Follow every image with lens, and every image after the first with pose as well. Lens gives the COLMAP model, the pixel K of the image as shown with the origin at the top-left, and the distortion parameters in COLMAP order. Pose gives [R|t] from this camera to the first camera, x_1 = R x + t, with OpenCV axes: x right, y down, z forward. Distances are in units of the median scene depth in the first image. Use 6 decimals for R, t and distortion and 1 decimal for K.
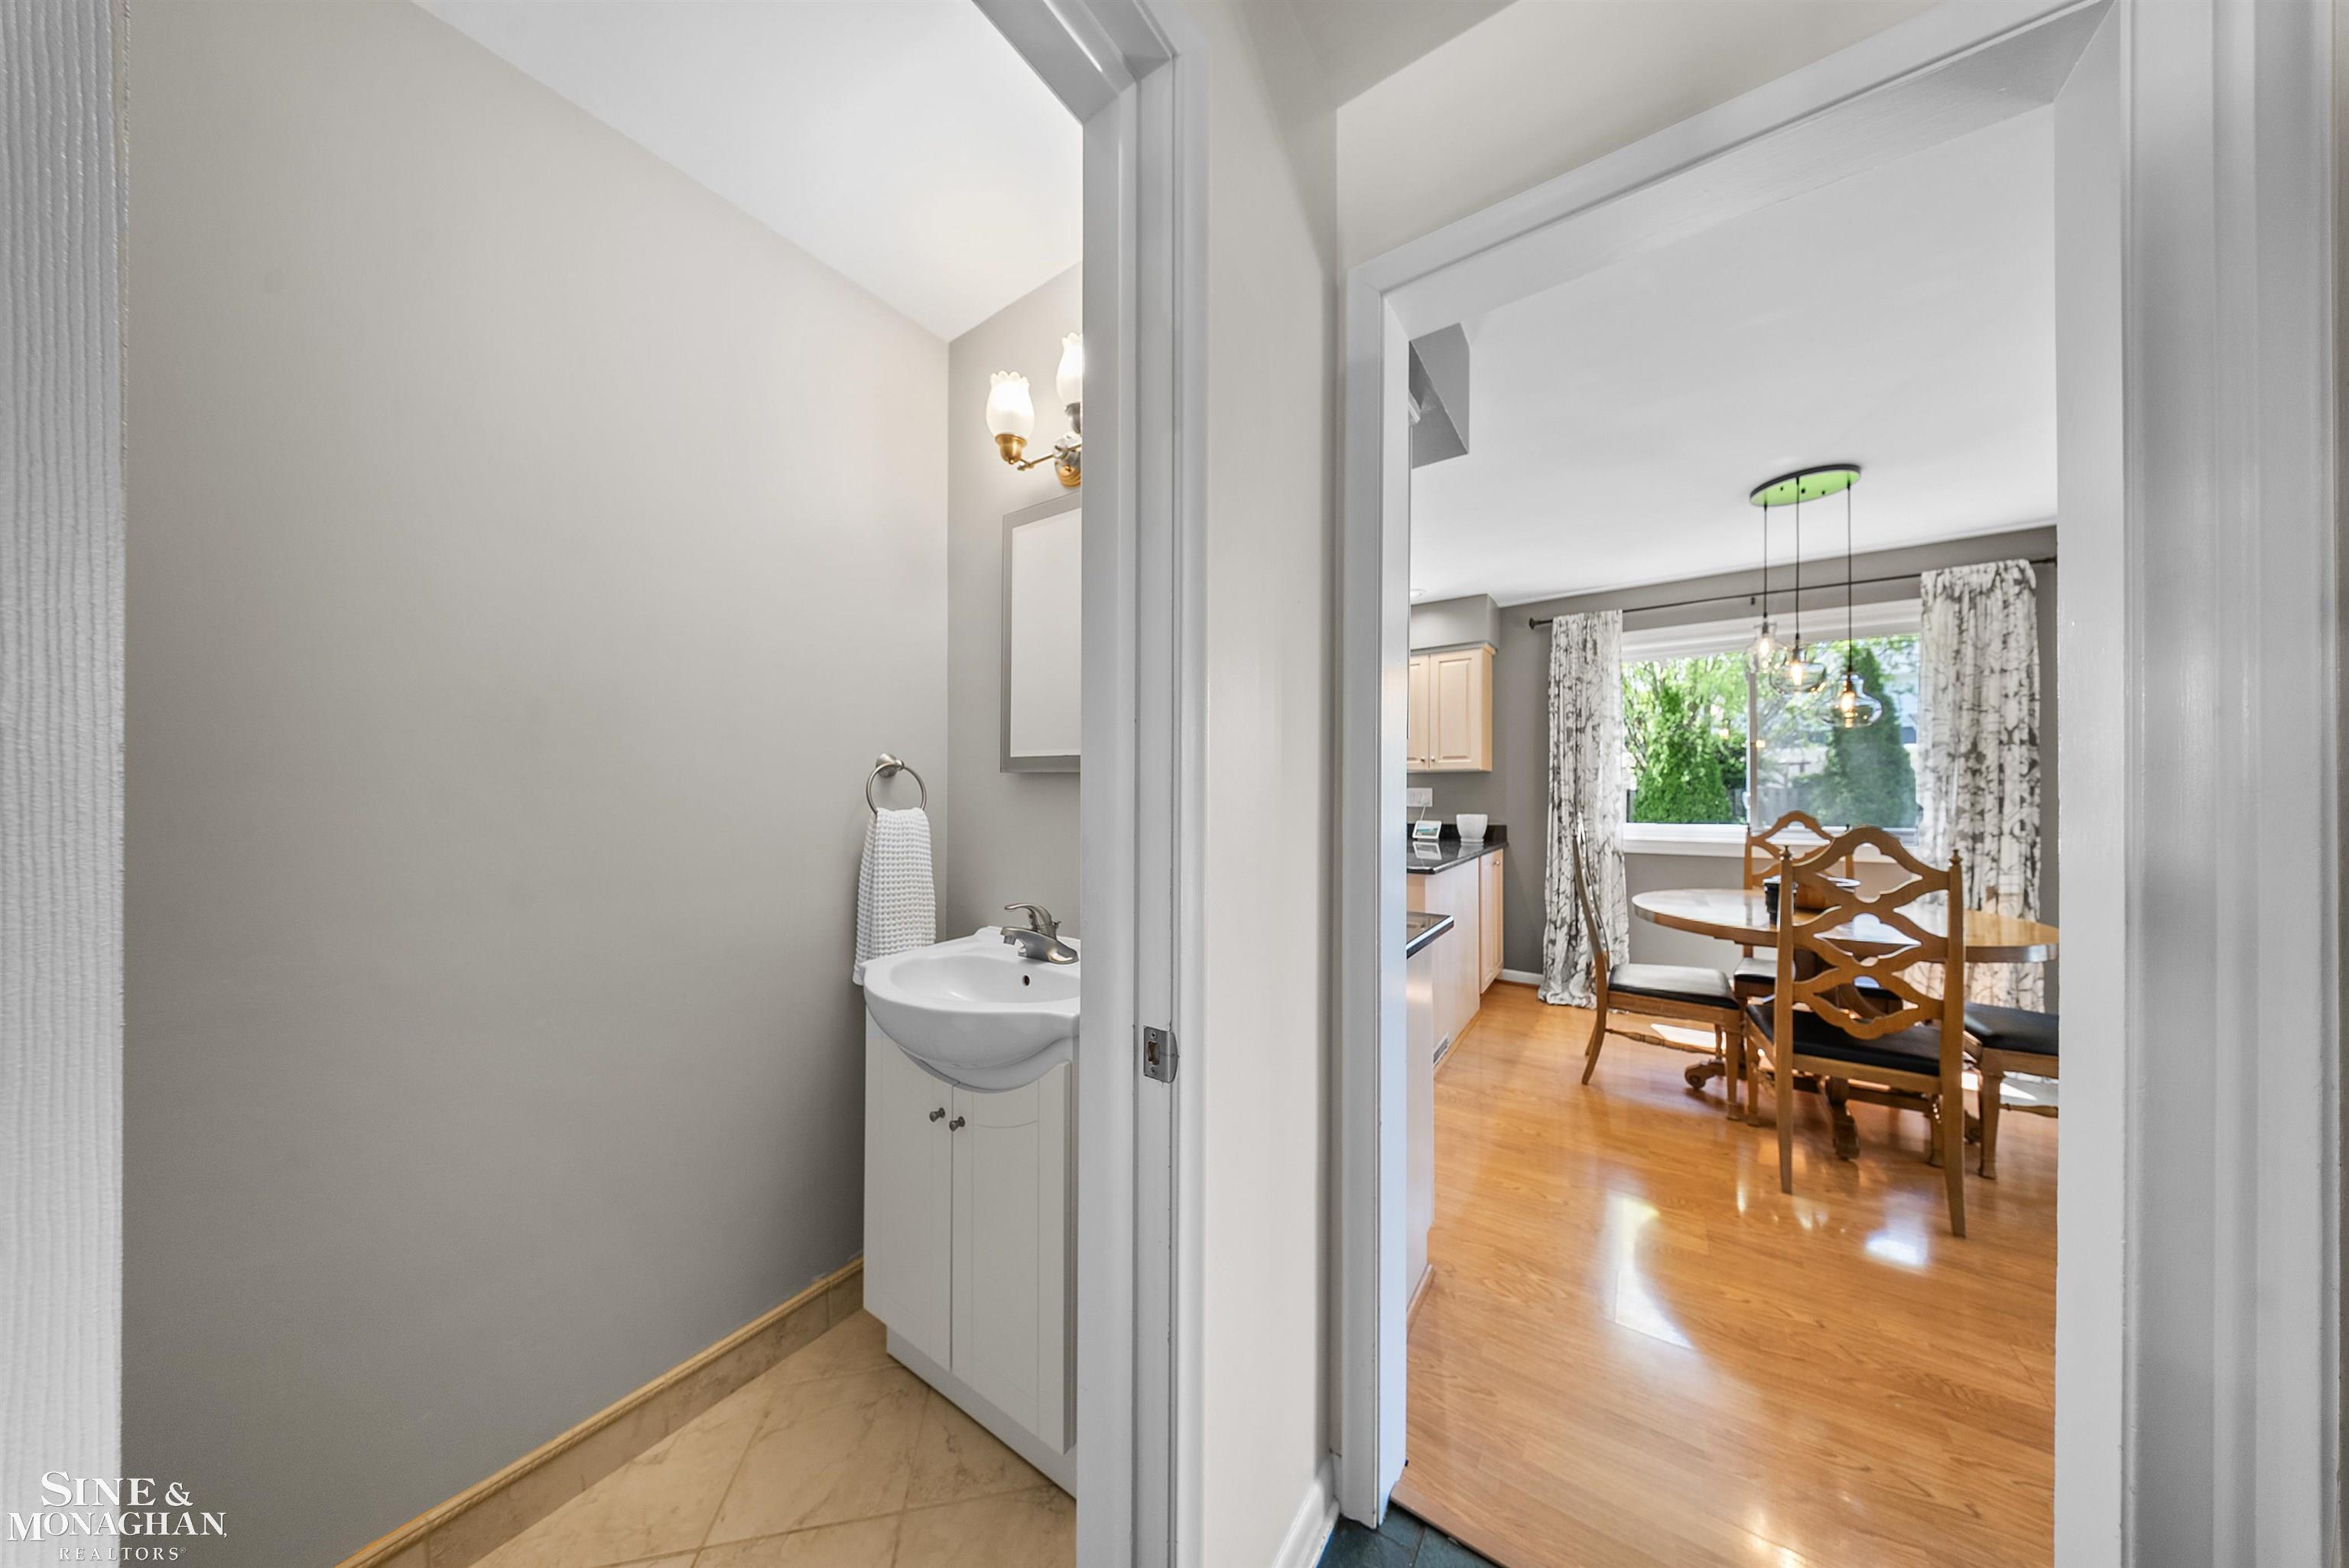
lens RADIAL K [[693.7, 0, 1168.4], [0, 693.7, 798.7], [0, 0, 1]] dist [0.000317, -0.000695]
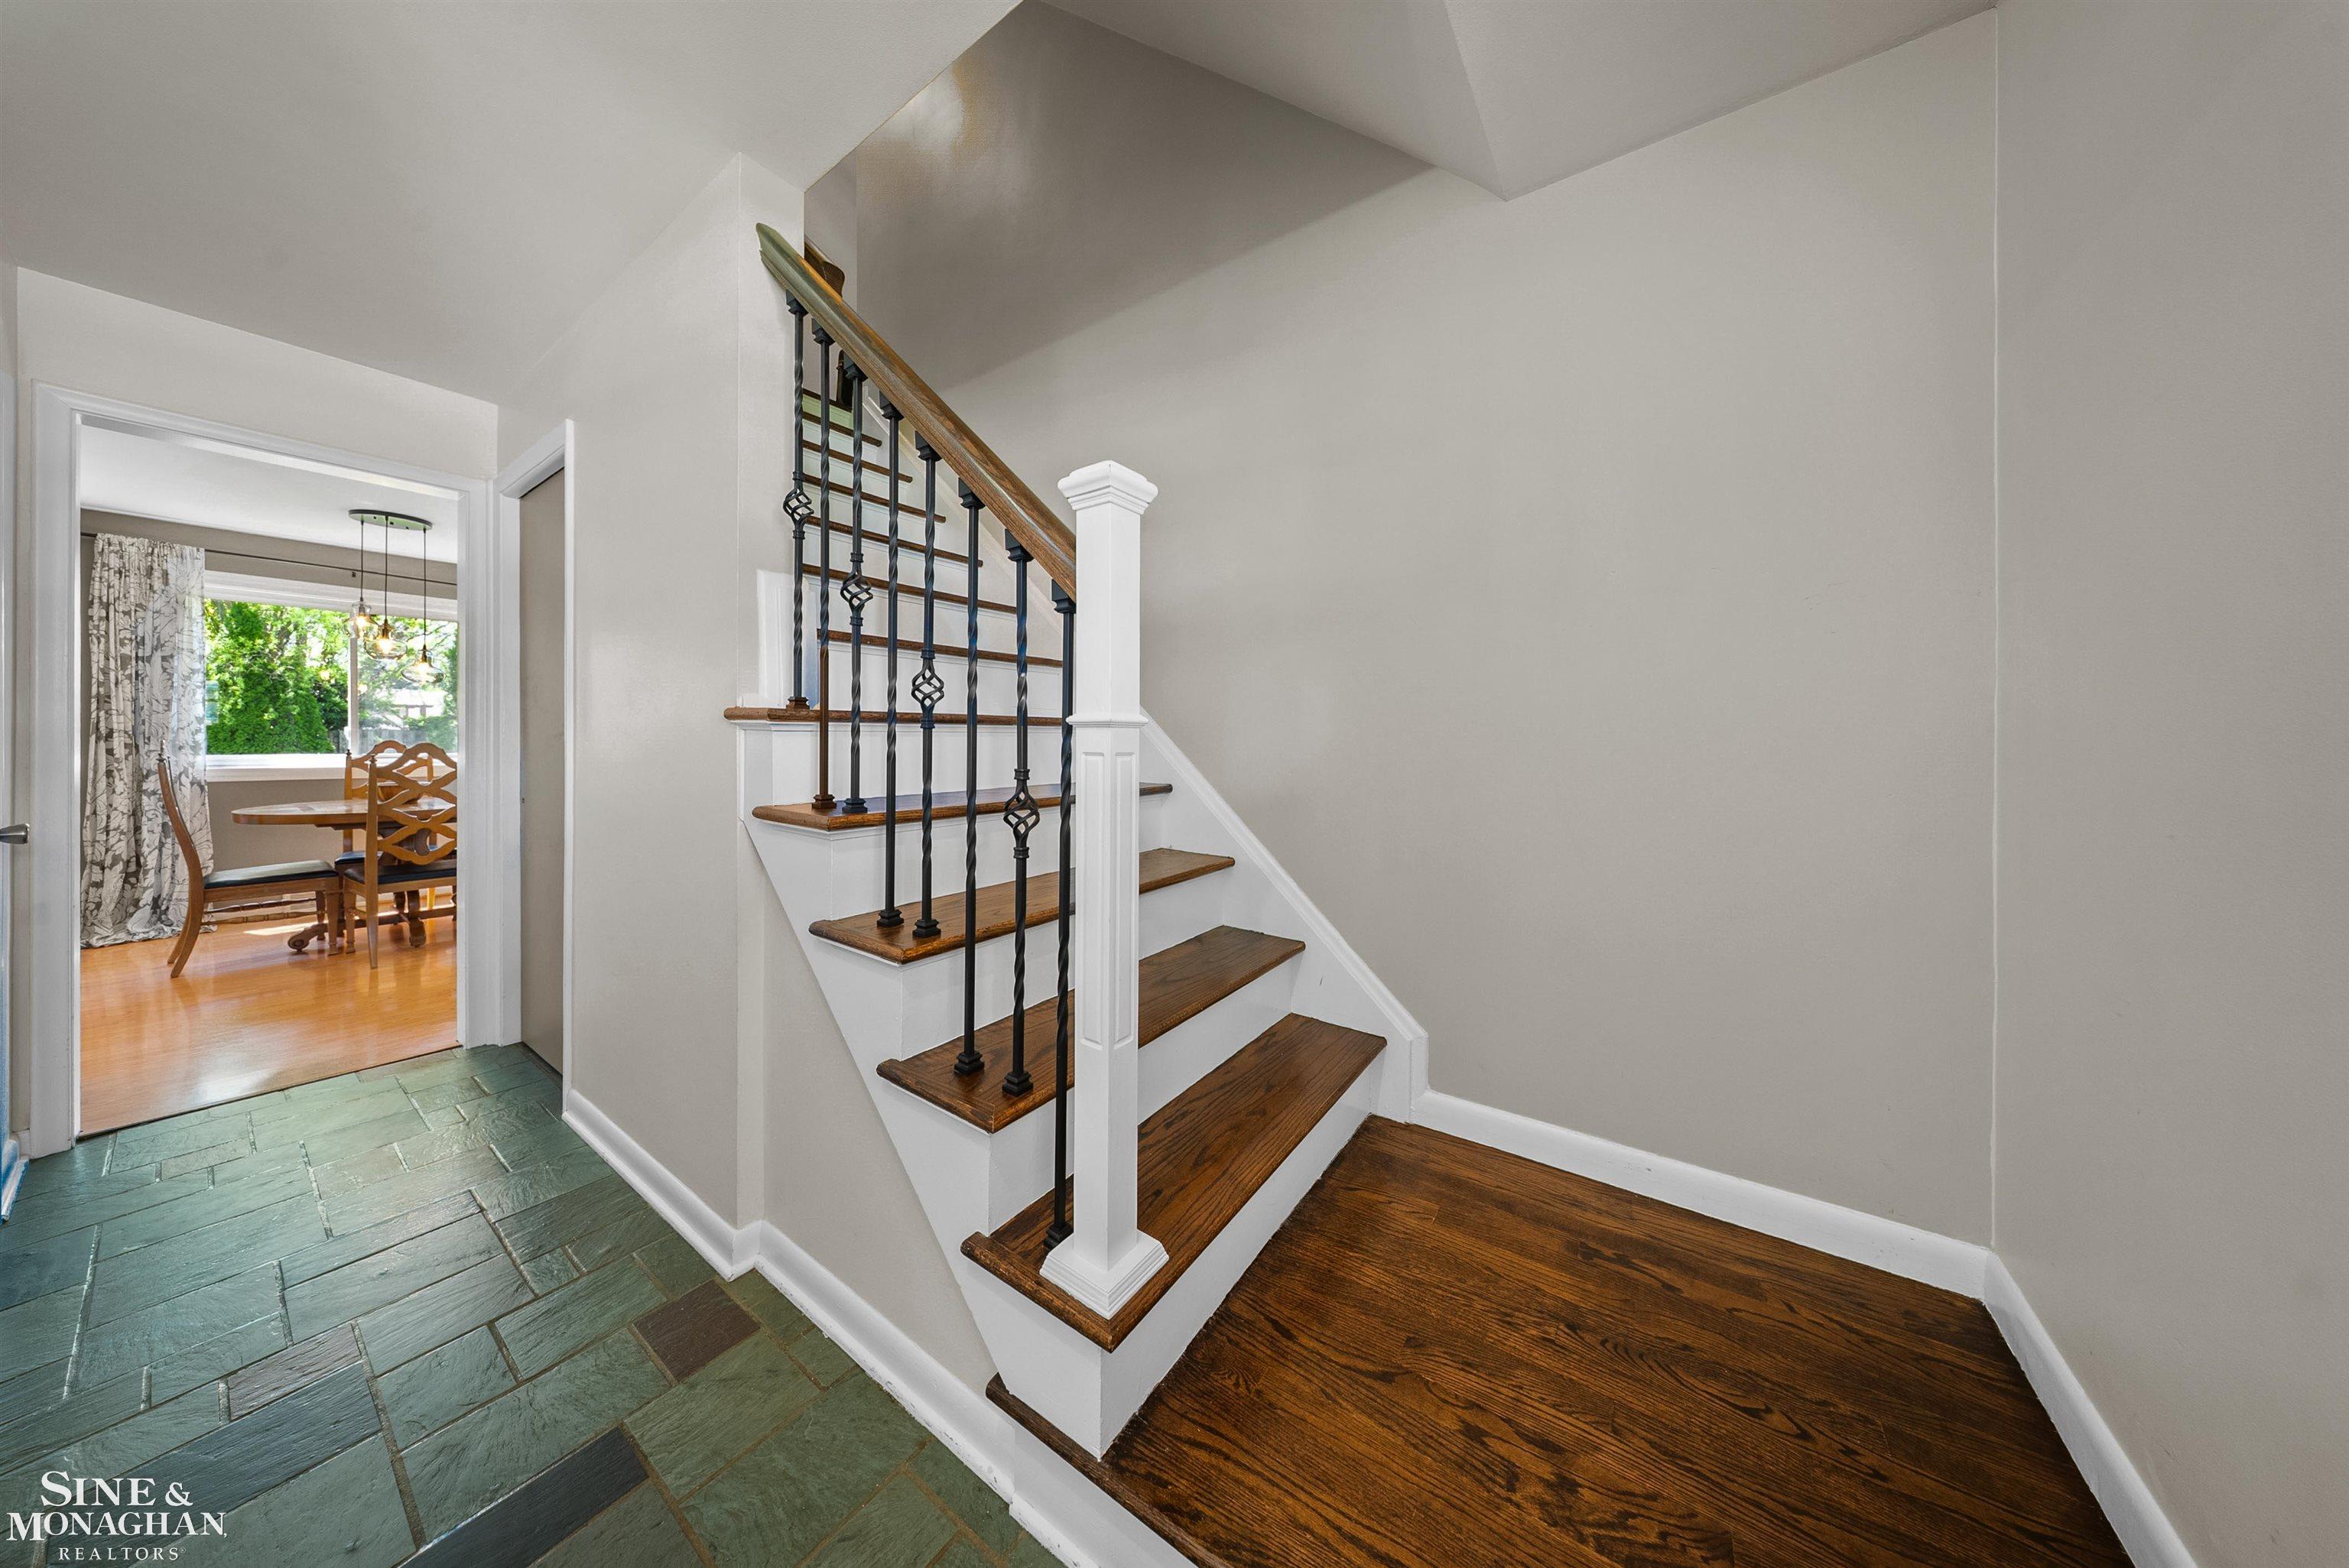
lens RADIAL K [[693.7, 0, 1177.6], [0, 693.7, 740.0], [0, 0, 1]] dist [0.000317, -0.000695]
pose [[0.007025, 0.004014, 0.999967, -0.352744], [0.002406, 0.999989, -0.004031, 0.020960], [-0.999972, 0.002434, 0.007016, -0.439728]]
